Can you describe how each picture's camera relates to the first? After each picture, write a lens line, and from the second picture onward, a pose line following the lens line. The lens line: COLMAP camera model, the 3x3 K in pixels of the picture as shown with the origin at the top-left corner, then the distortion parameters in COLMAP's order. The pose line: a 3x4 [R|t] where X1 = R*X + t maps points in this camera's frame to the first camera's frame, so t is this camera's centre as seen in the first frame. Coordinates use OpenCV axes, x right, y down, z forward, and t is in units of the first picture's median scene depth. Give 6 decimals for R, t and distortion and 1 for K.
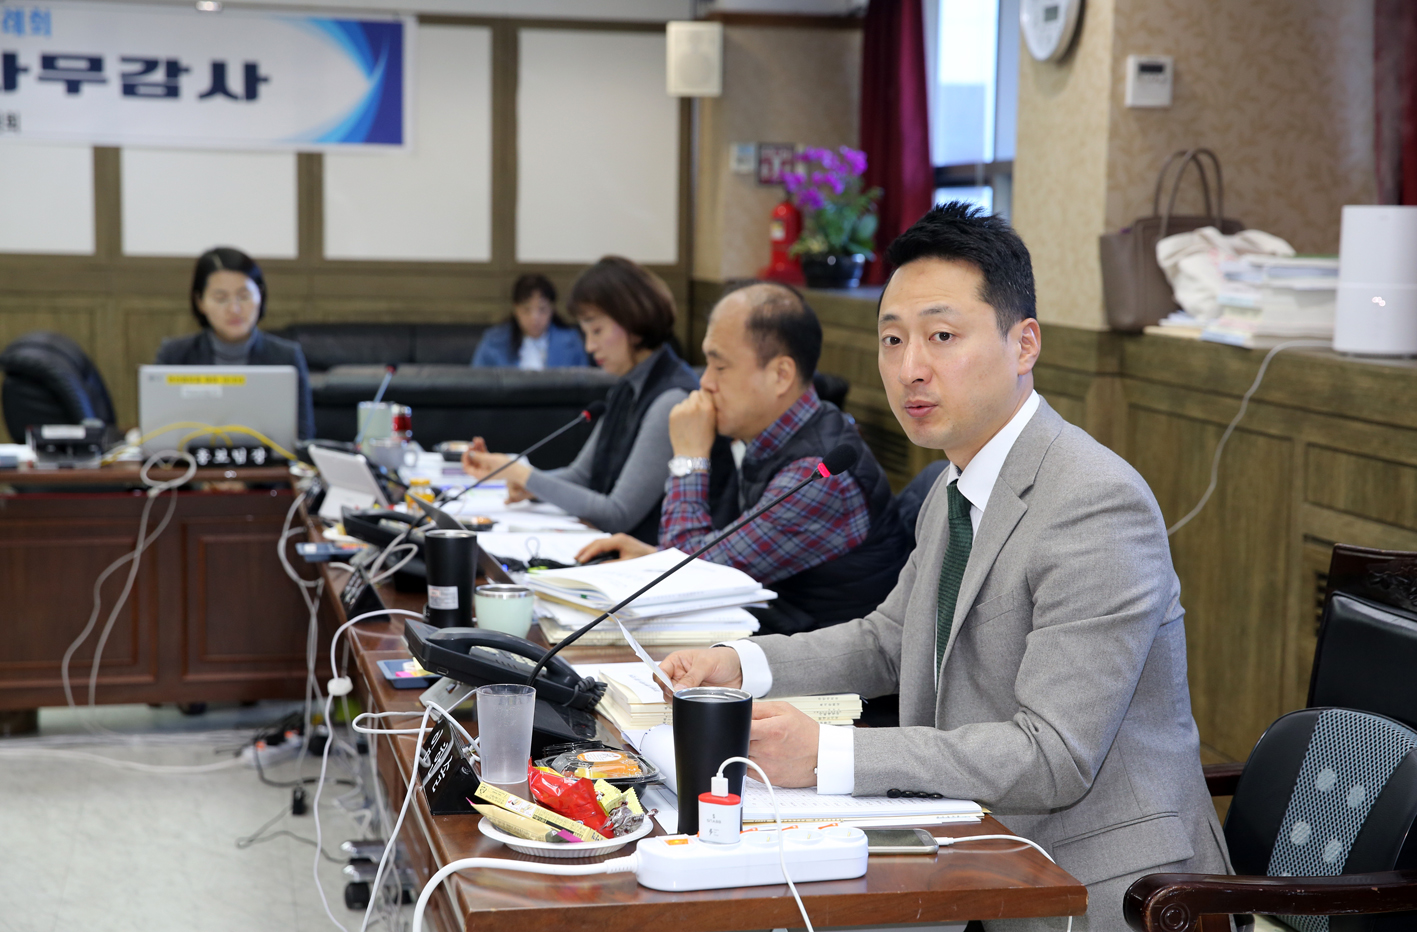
lens RADIAL K [[2387.0, 0, 708.5], [0, 2387.0, 466.0], [0, 0, 1]] dist [0.130751, 0.043758]
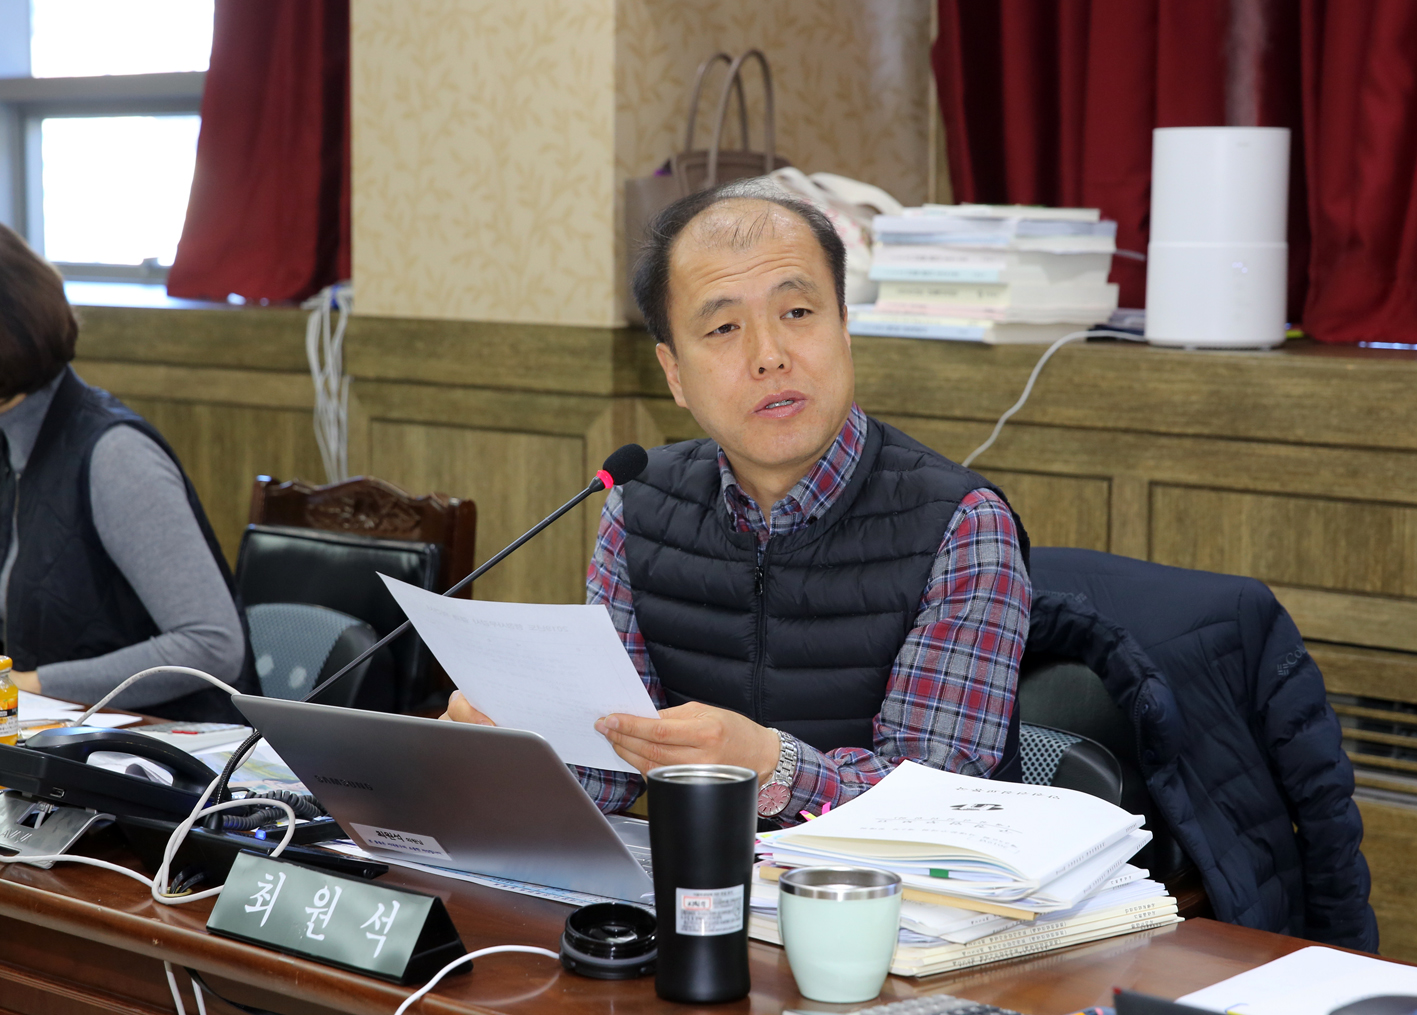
lens RADIAL K [[2995.4, 0, 708.5], [0, 2995.4, 507.5], [0, 0, 1]] dist [0.175563, -0.166721]
pose [[0.836513, -0.063108, 0.544301, -0.295910], [0.063252, 0.997826, 0.018480, -0.024523], [-0.544284, 0.018969, 0.838686, 0.350763]]
